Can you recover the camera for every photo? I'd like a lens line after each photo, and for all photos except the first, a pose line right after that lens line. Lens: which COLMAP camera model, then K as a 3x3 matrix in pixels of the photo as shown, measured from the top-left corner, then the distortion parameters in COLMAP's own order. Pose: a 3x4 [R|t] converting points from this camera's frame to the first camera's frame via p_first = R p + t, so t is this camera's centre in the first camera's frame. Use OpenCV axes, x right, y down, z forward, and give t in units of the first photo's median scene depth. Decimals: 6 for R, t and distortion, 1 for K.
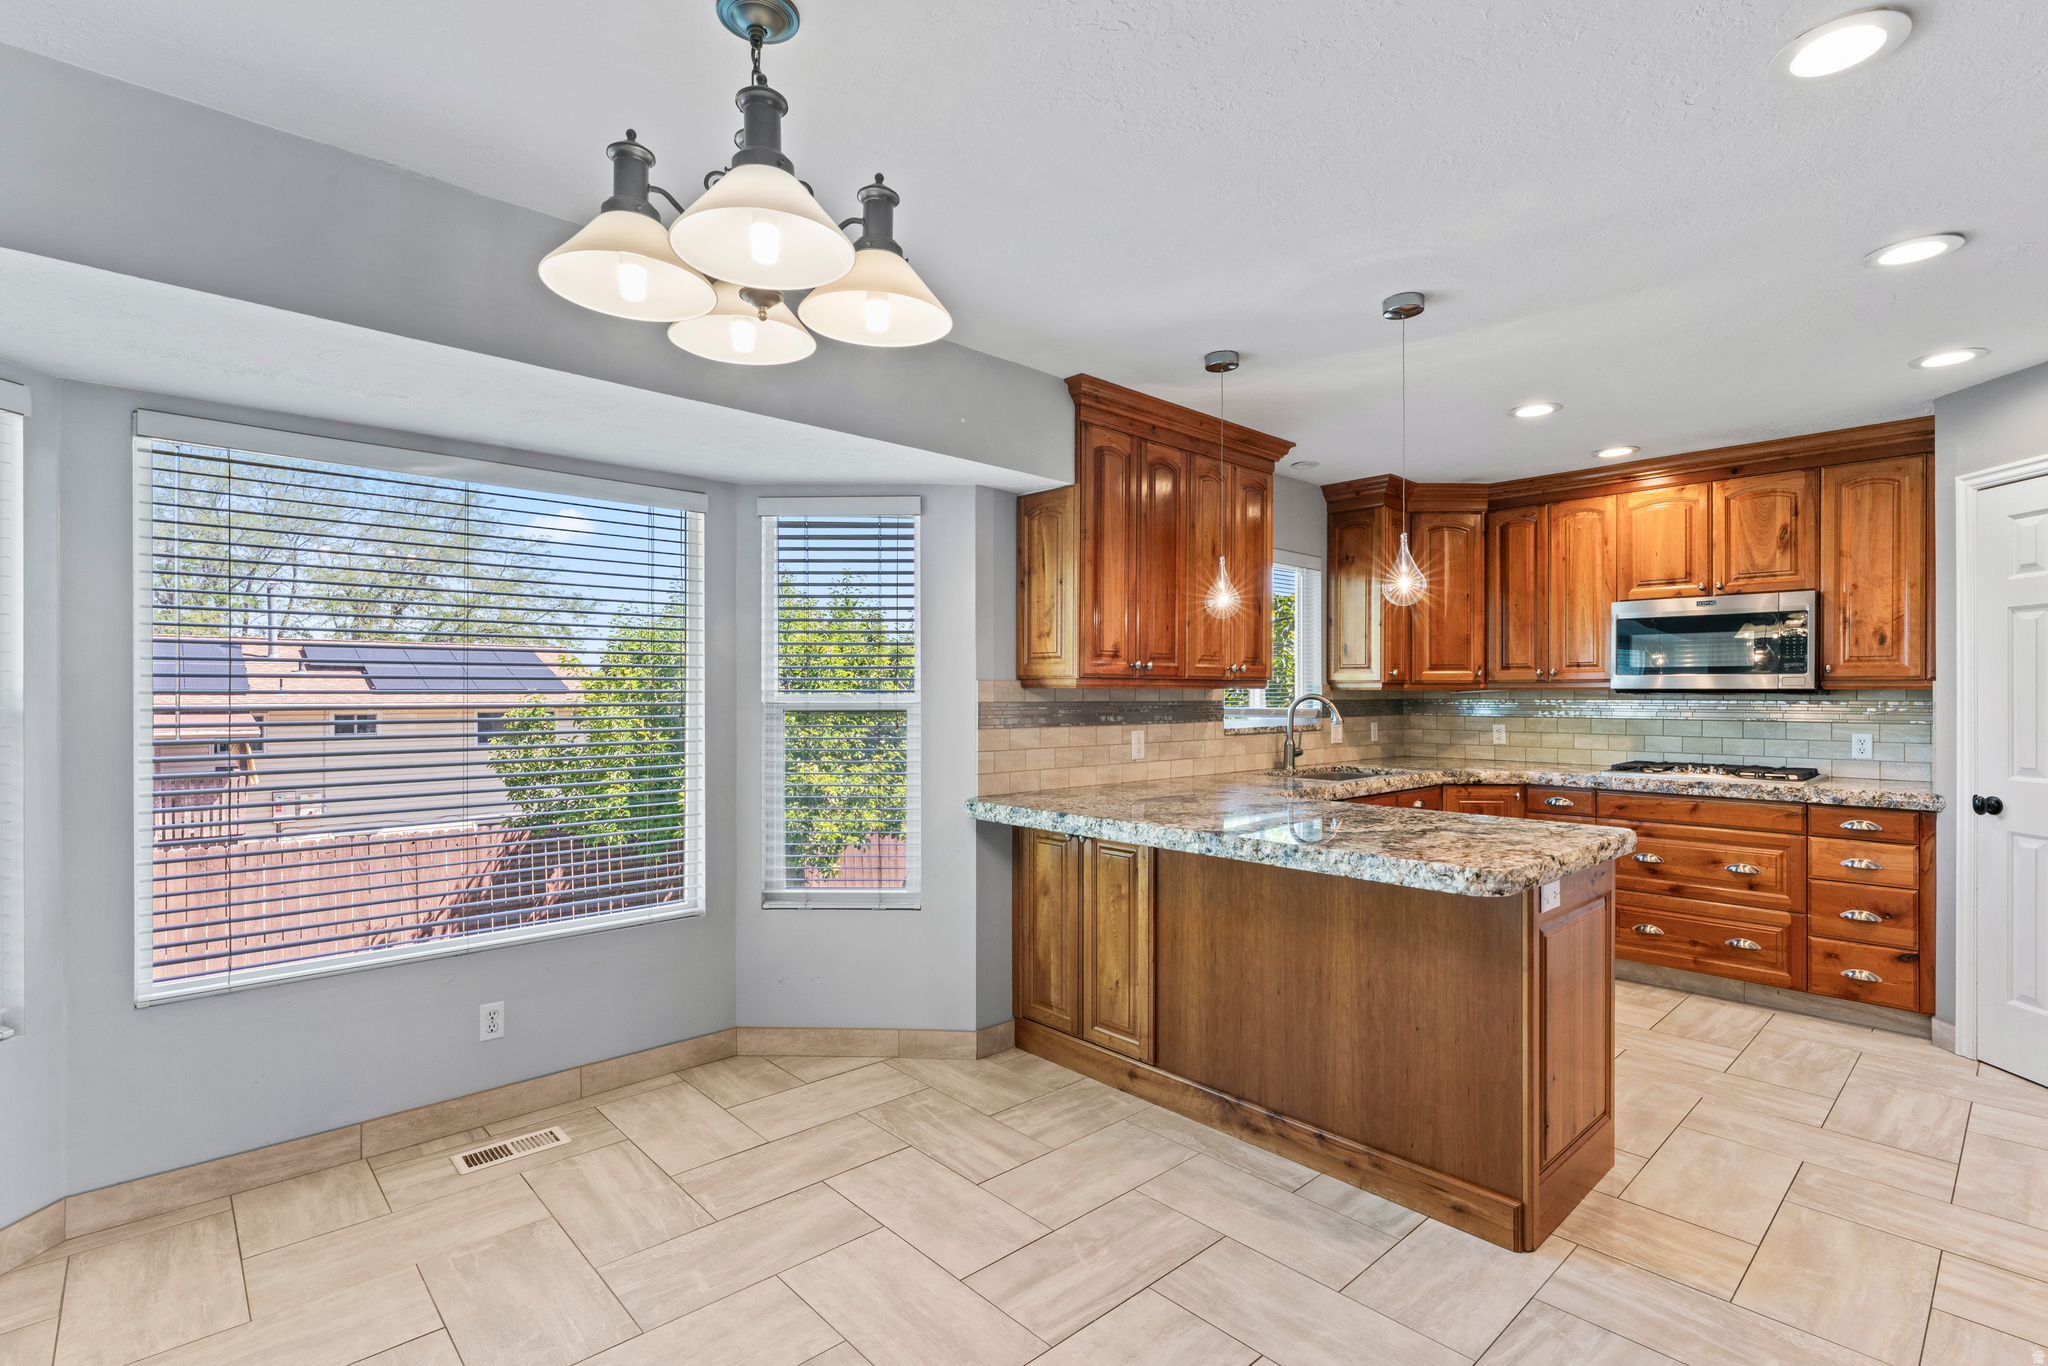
lens RADIAL K [[949.5, 0, 1022.1], [0, 949.5, 690.7], [0, 0, 1]] dist [-0.001599, 0.000073]
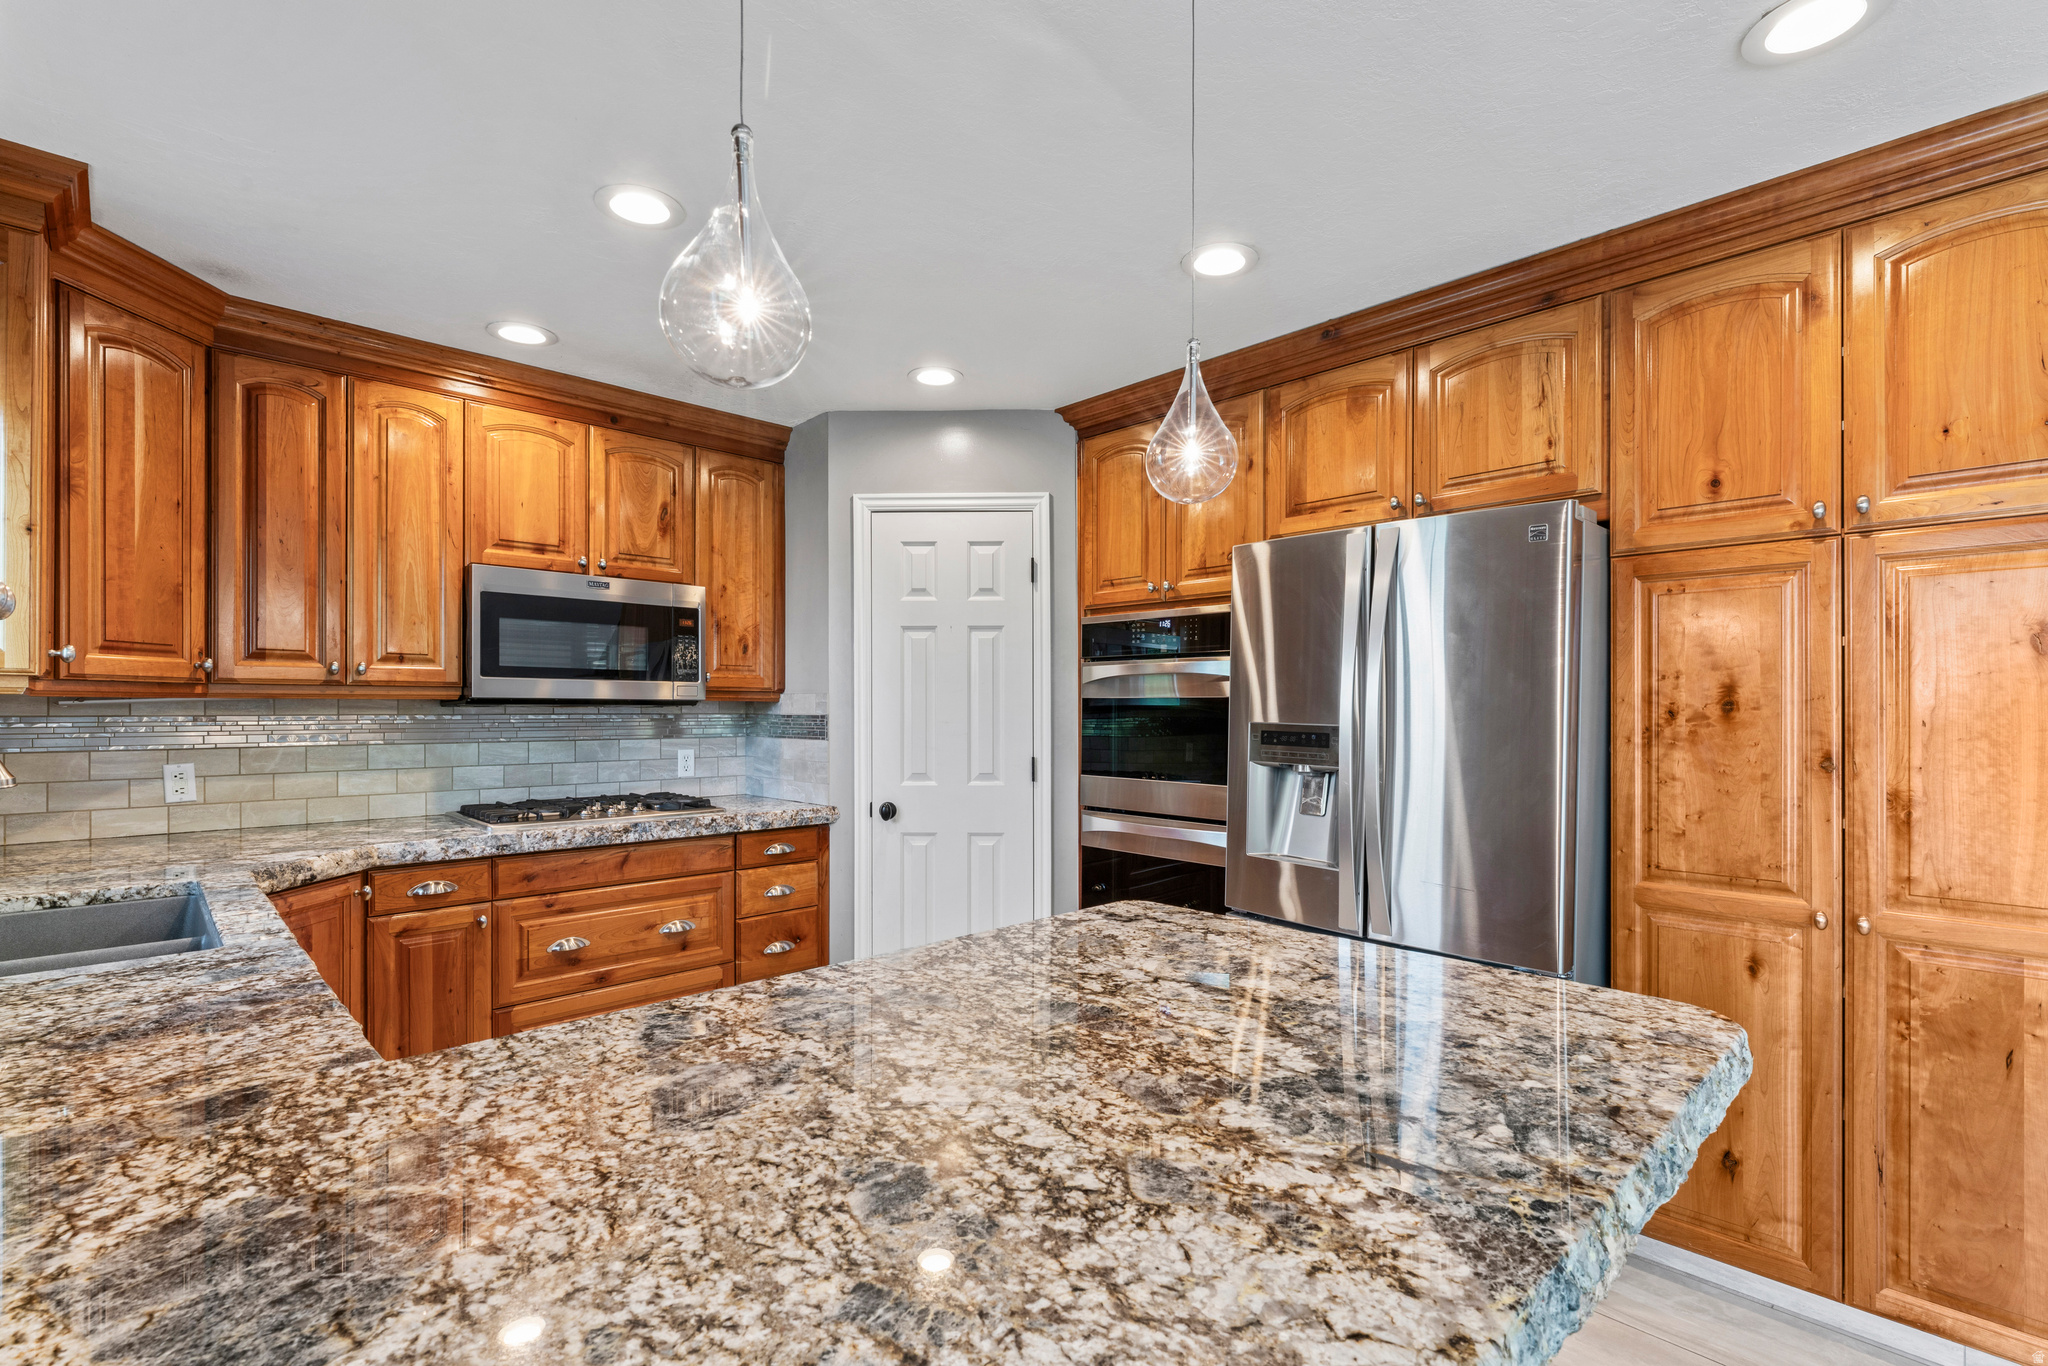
lens RADIAL K [[931.4, 0, 1015.5], [0, 931.4, 710.9], [0, 0, 1]] dist [-0.001774, -0.000311]
pose [[-0.017885, -0.002927, 0.999836, -0.023046], [-0.003651, 0.999989, 0.002862, 0.004540], [-0.999833, -0.003599, -0.017896, 0.766760]]
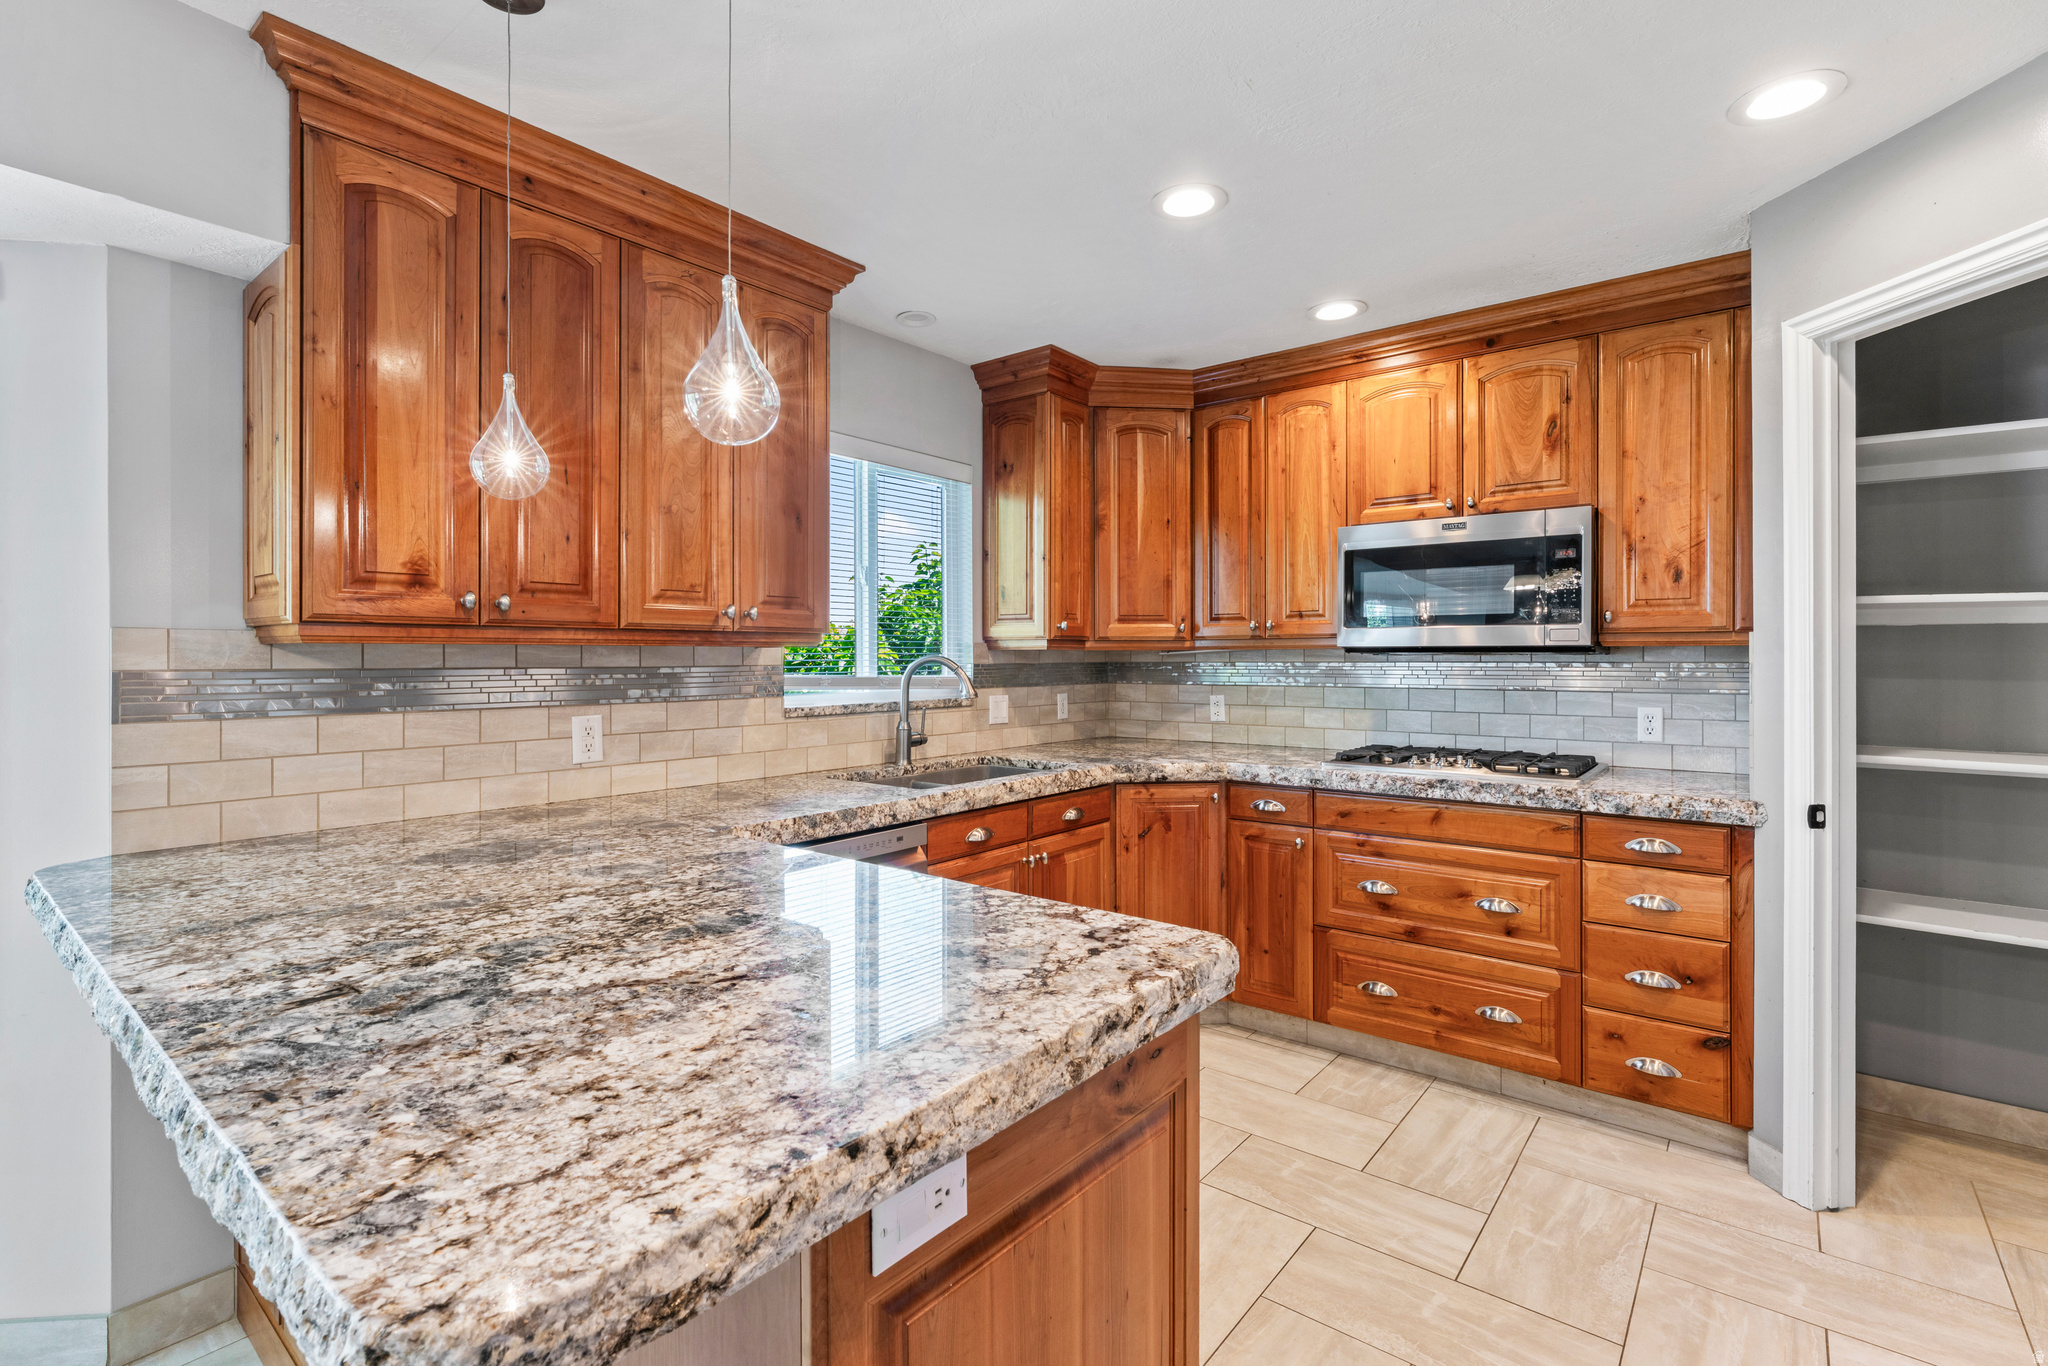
lens RADIAL K [[936.7, 0, 1017.7], [0, 936.7, 657.5], [0, 0, 1]] dist [-0.002227, -0.000406]
pose [[0.989538, -0.002915, 0.144242, 0.330091], [0.002655, 0.999994, 0.001990, 0.004728], [-0.144247, -0.001586, 0.989540, 0.392908]]
